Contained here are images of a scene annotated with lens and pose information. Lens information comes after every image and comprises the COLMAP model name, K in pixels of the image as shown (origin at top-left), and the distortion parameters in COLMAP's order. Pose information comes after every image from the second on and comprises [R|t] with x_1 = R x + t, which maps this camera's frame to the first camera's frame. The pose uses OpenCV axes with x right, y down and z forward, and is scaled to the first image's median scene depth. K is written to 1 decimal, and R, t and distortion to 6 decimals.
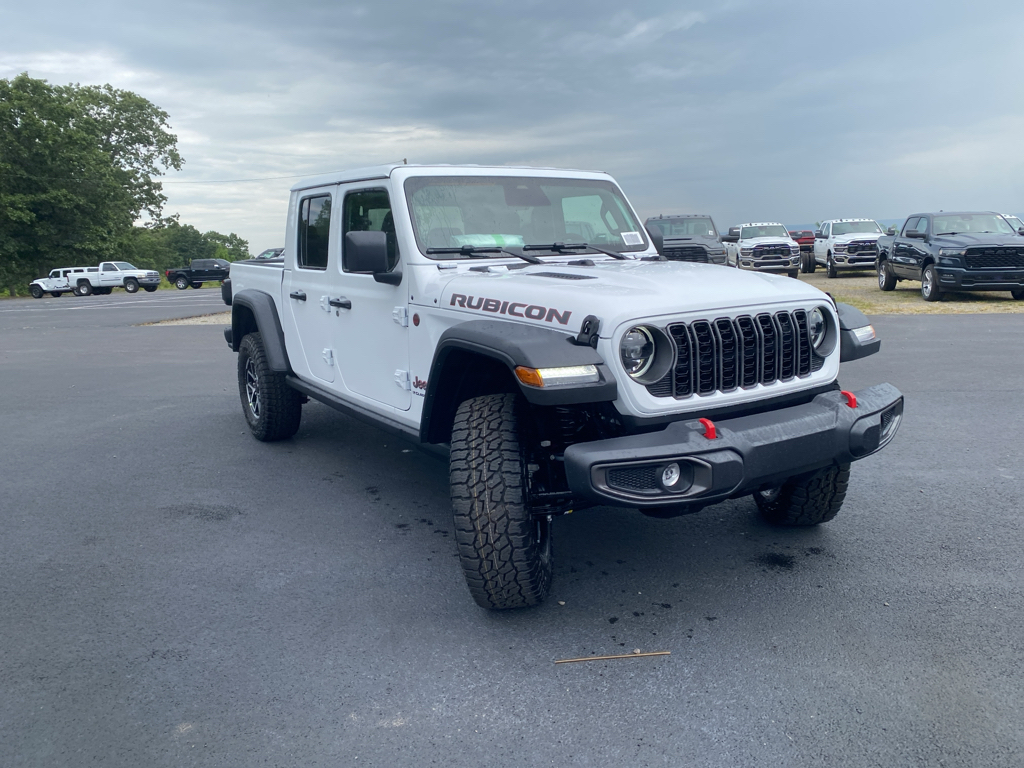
lens RADIAL K [[852.7, 0, 512.0], [0, 852.7, 384.0], [0, 0, 1]] dist [0.057326, -0.071314]
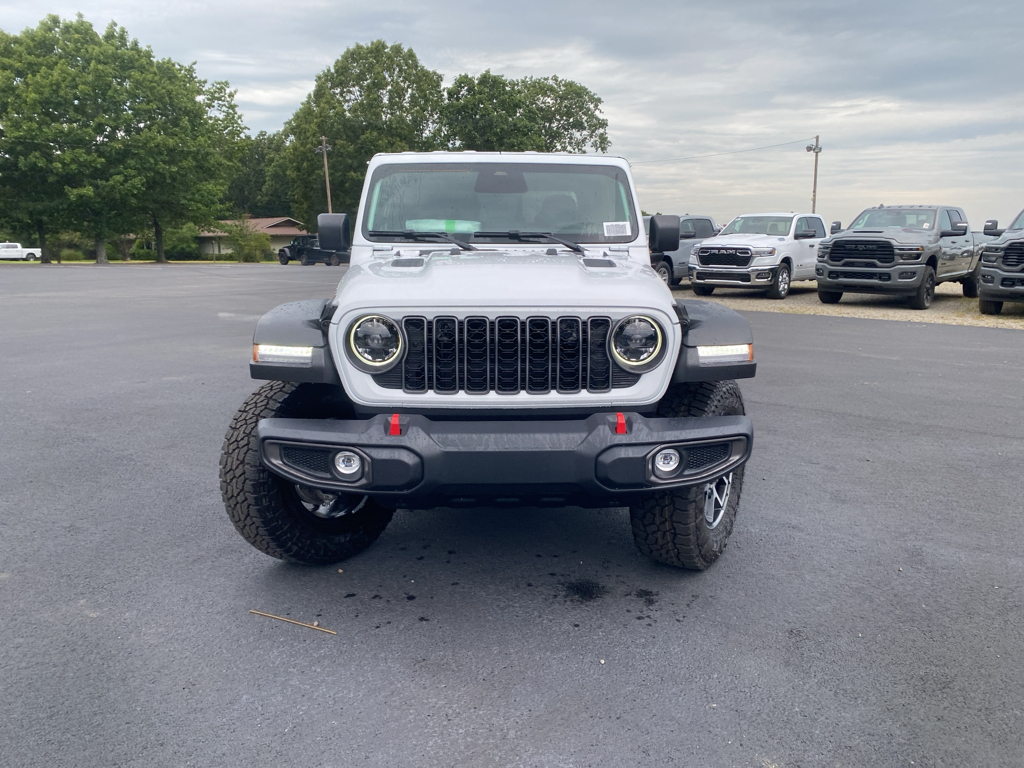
lens RADIAL K [[852.7, 0, 512.0], [0, 852.7, 384.0], [0, 0, 1]] dist [0.057326, -0.071314]
pose [[0.845412, 0.130494, -0.517929, 0.120867], [-0.118417, 0.991356, 0.056485, -0.009375], [0.520823, 0.013579, 0.853557, 0.032956]]
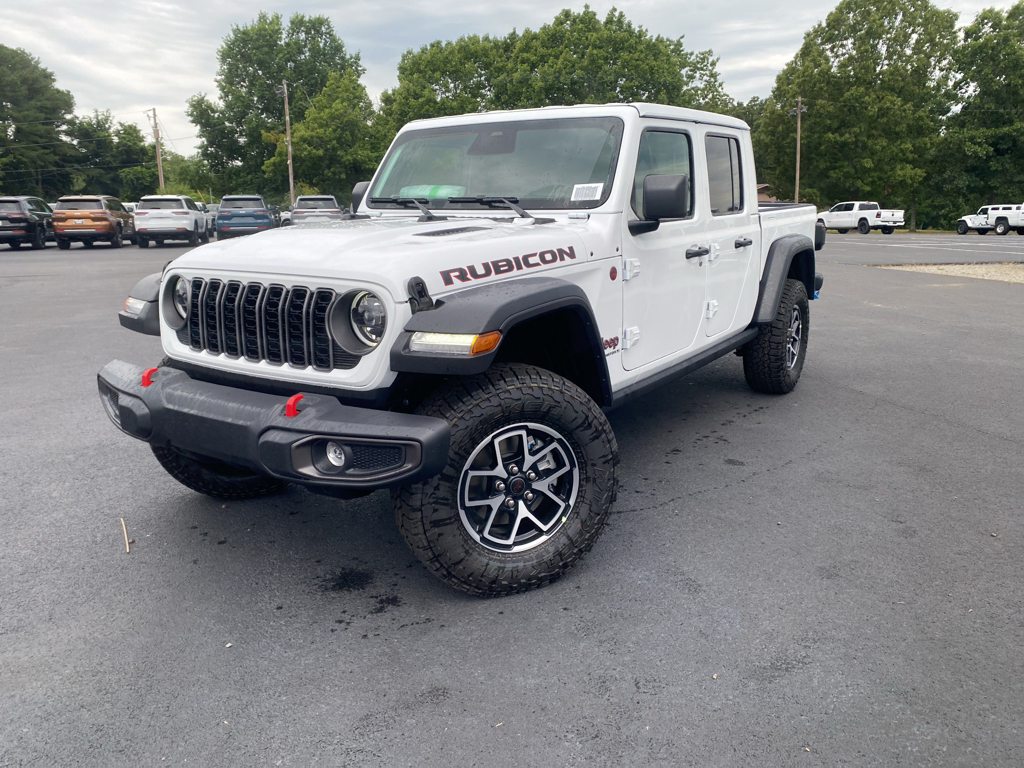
lens RADIAL K [[841.9, 0, 482.1], [0, 841.9, 382.7], [0, 0, 1]] dist [0.004388, -0.011109]
pose [[0.338544, 0.230420, -0.912302, 0.189325], [-0.155791, 0.969898, 0.187155, -0.028766], [0.927964, 0.078768, 0.364251, 0.141608]]
